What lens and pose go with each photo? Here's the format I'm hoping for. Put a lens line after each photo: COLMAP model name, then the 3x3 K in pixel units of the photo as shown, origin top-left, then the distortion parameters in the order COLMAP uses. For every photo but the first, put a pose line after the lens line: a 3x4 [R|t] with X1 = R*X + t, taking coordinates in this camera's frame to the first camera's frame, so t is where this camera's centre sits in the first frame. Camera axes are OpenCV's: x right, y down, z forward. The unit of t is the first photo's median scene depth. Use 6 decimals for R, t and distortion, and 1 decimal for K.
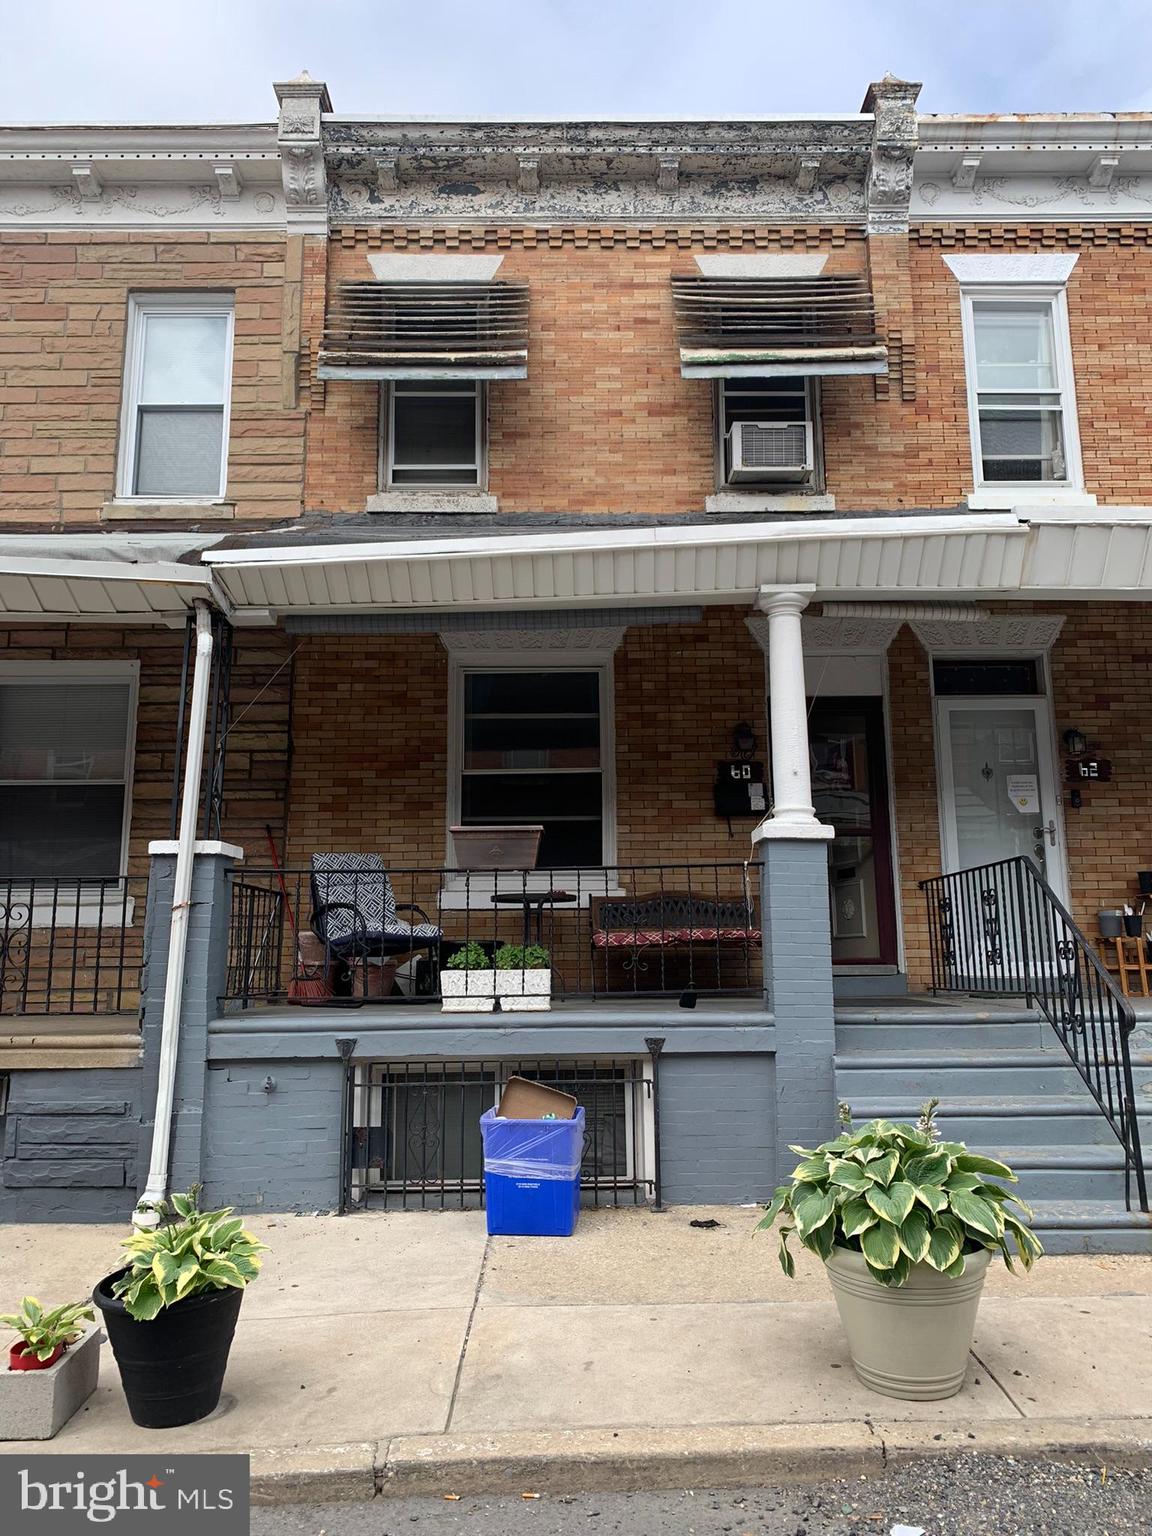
lens RADIAL K [[1165.7, 0, 576.0], [0, 1165.7, 768.0], [0, 0, 1]] dist [0.008226, -0.000801]
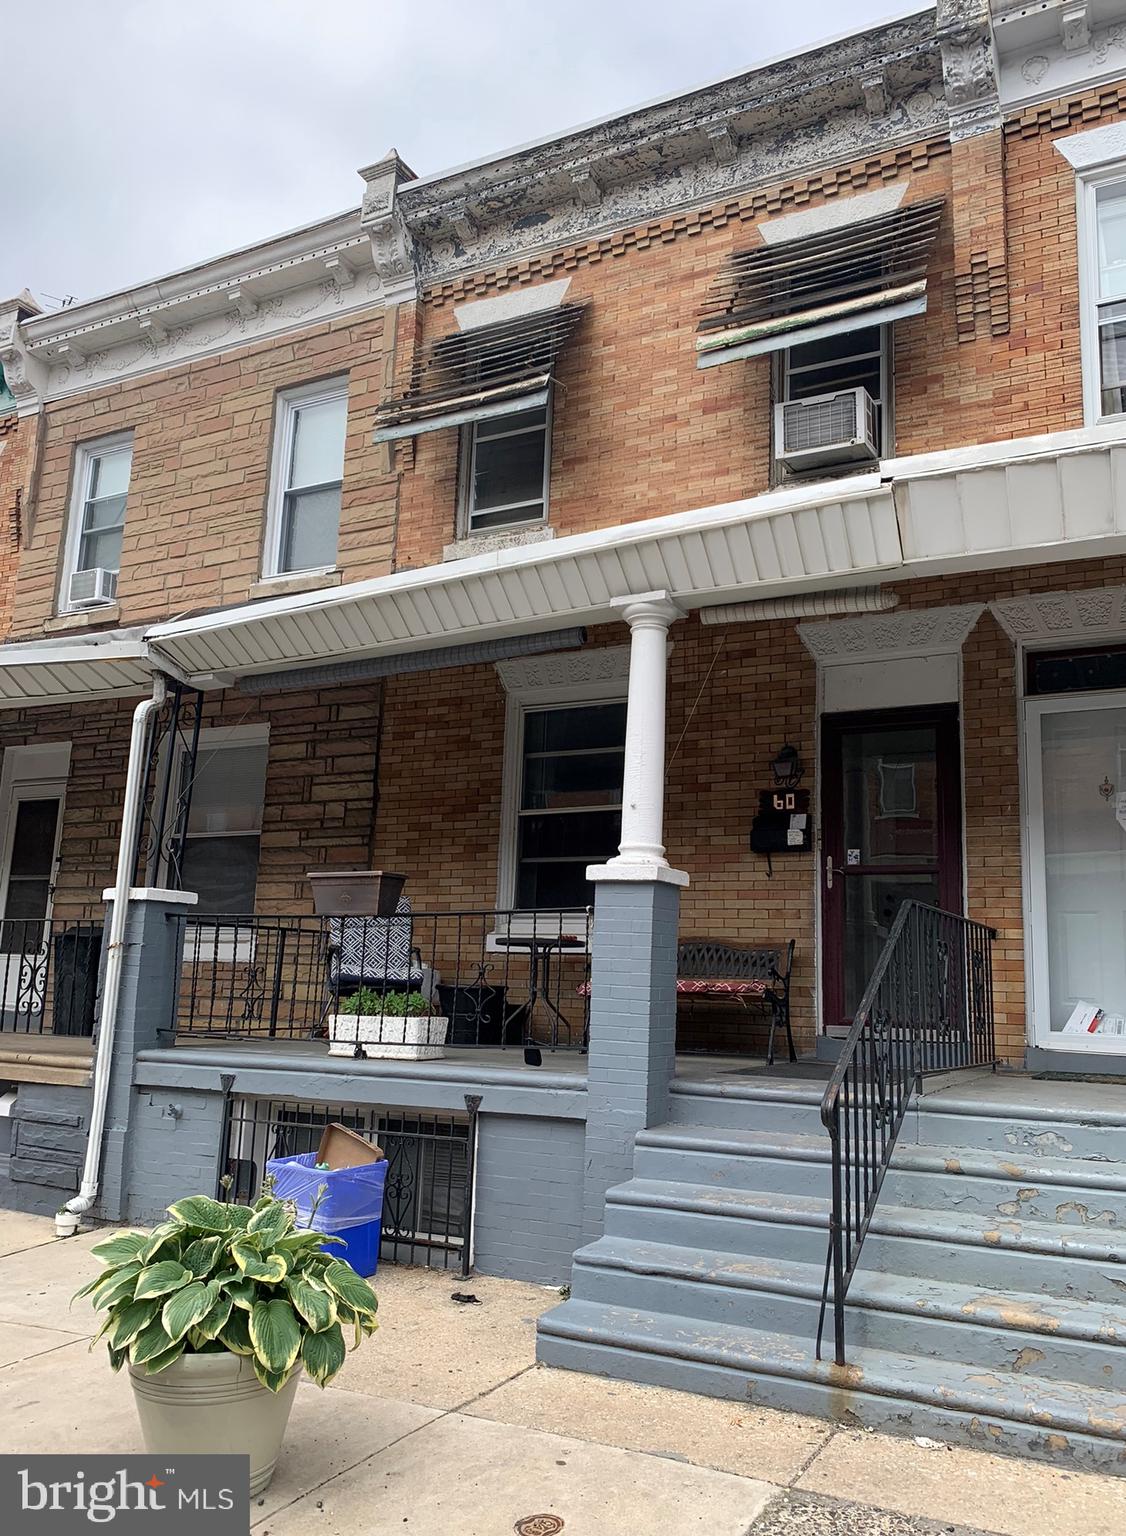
lens RADIAL K [[1192.4, 0, 564.5], [0, 1192.4, 799.7], [0, 0, 1]] dist [0.007406, 0.002531]
pose [[0.884225, -0.040836, -0.465272, 0.391530], [0.040615, 0.999120, -0.010504, 0.004342], [0.465292, -0.009609, 0.885105, 0.121926]]
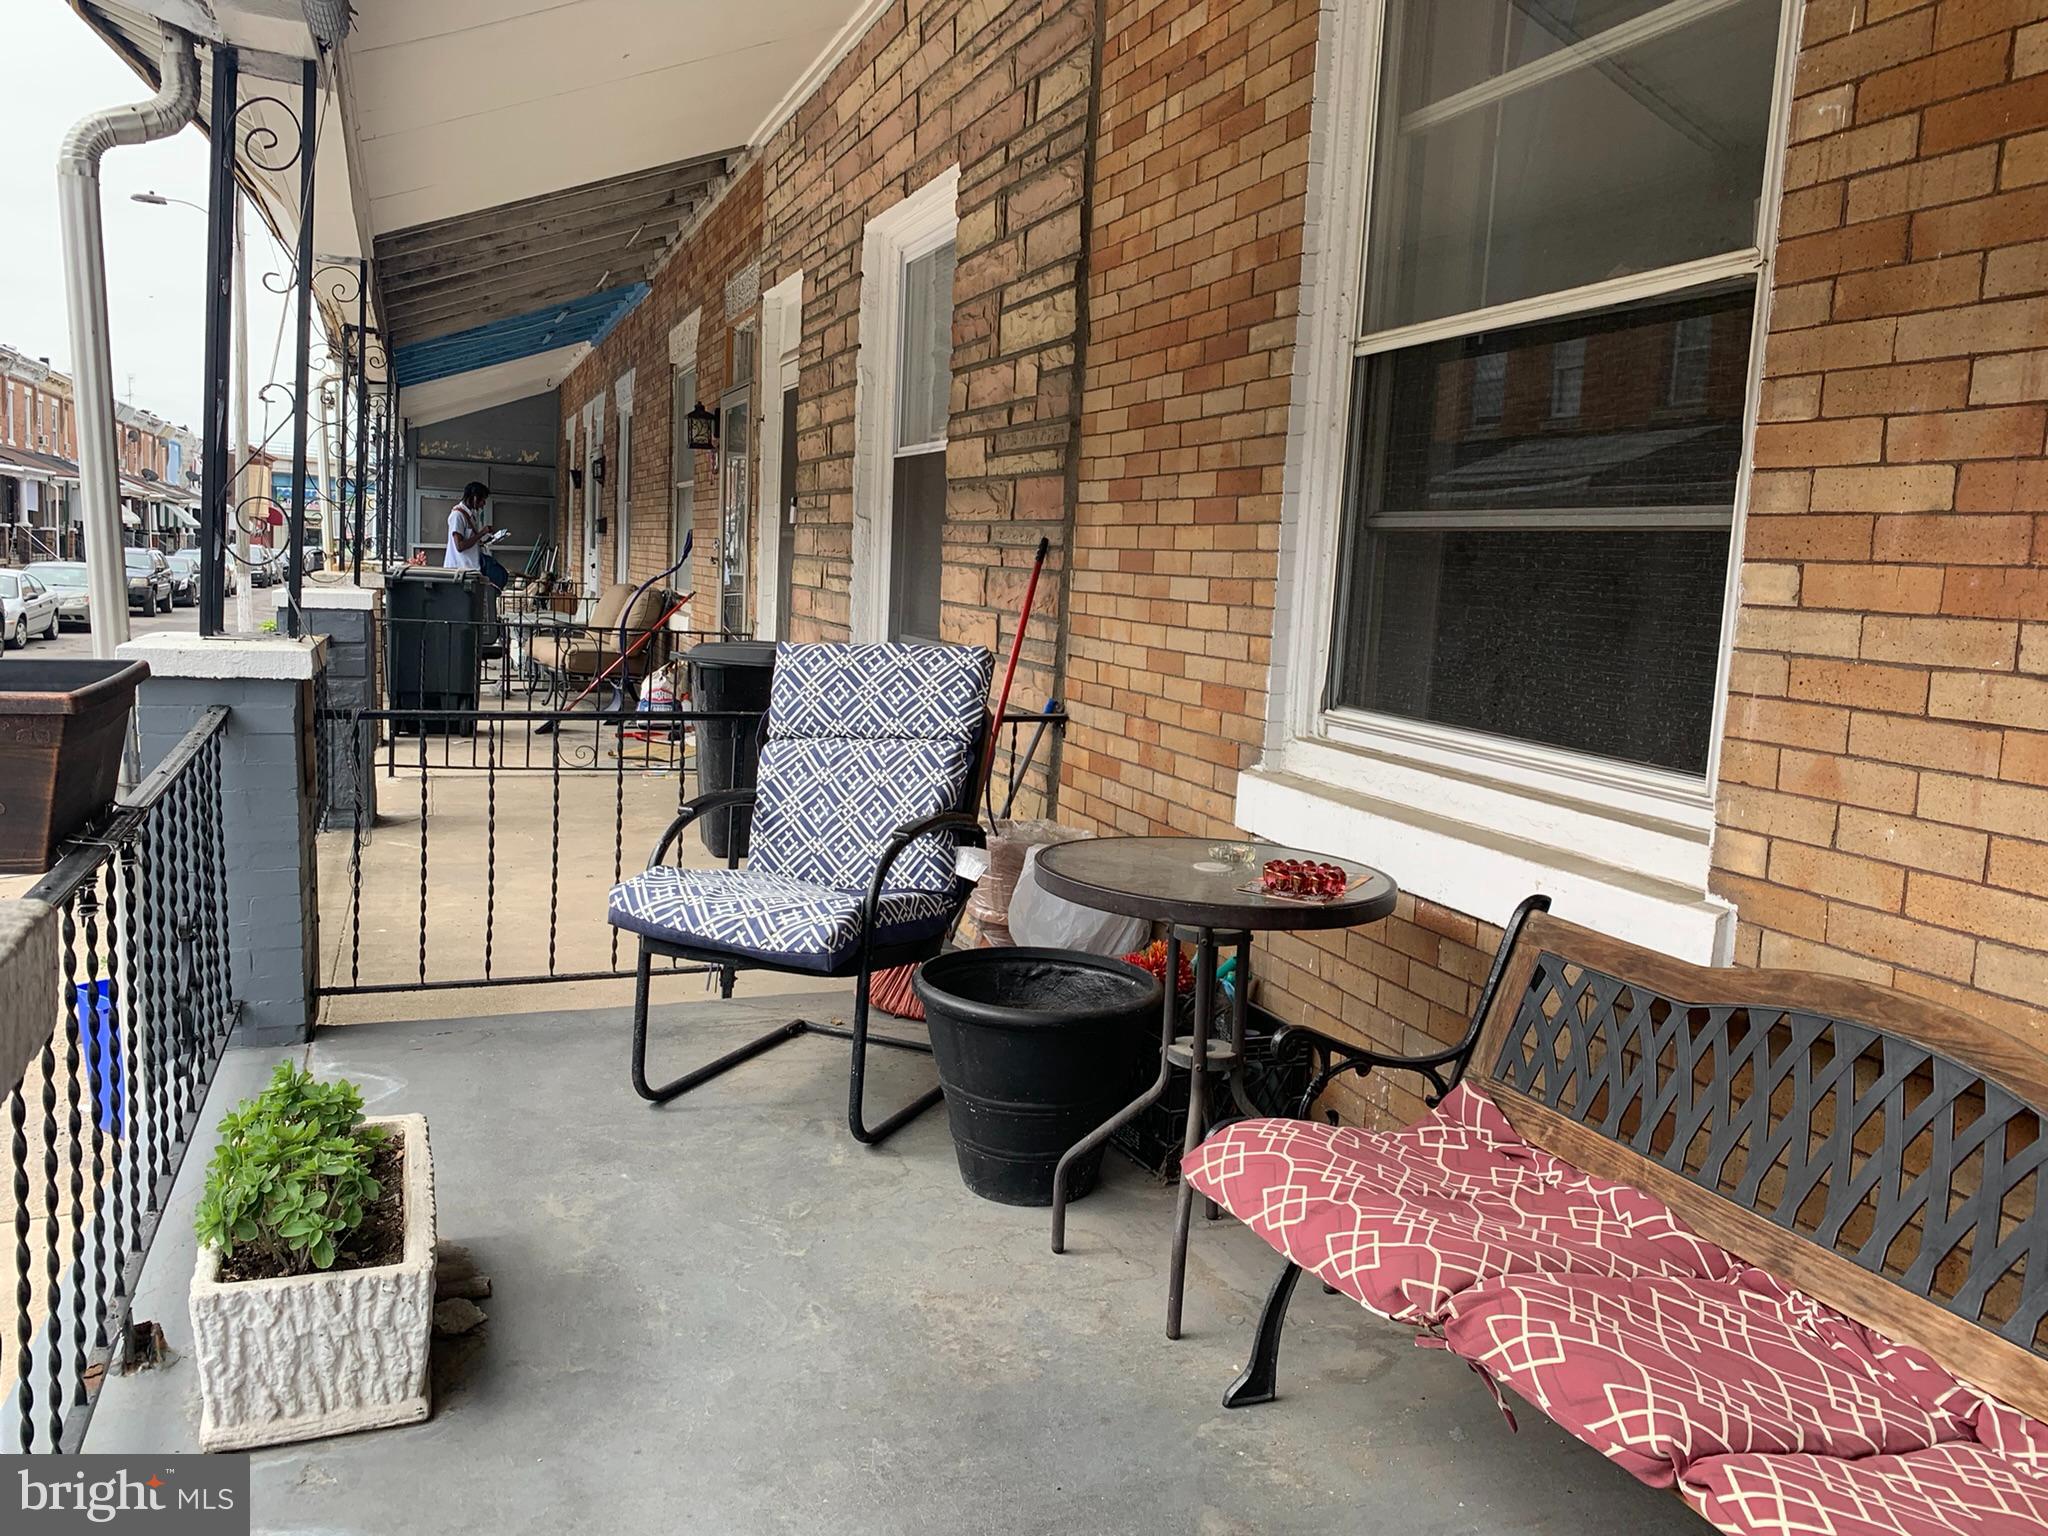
lens RADIAL K [[1554.3, 0, 1024.0], [0, 1554.3, 768.0], [0, 0, 1]] dist [0.008226, -0.000801]
pose [[0.378710, 0.143617, -0.914305, 0.211056], [0.115447, 0.972841, 0.200630, 0.016821], [0.918287, -0.181534, 0.351845, 0.755653]]
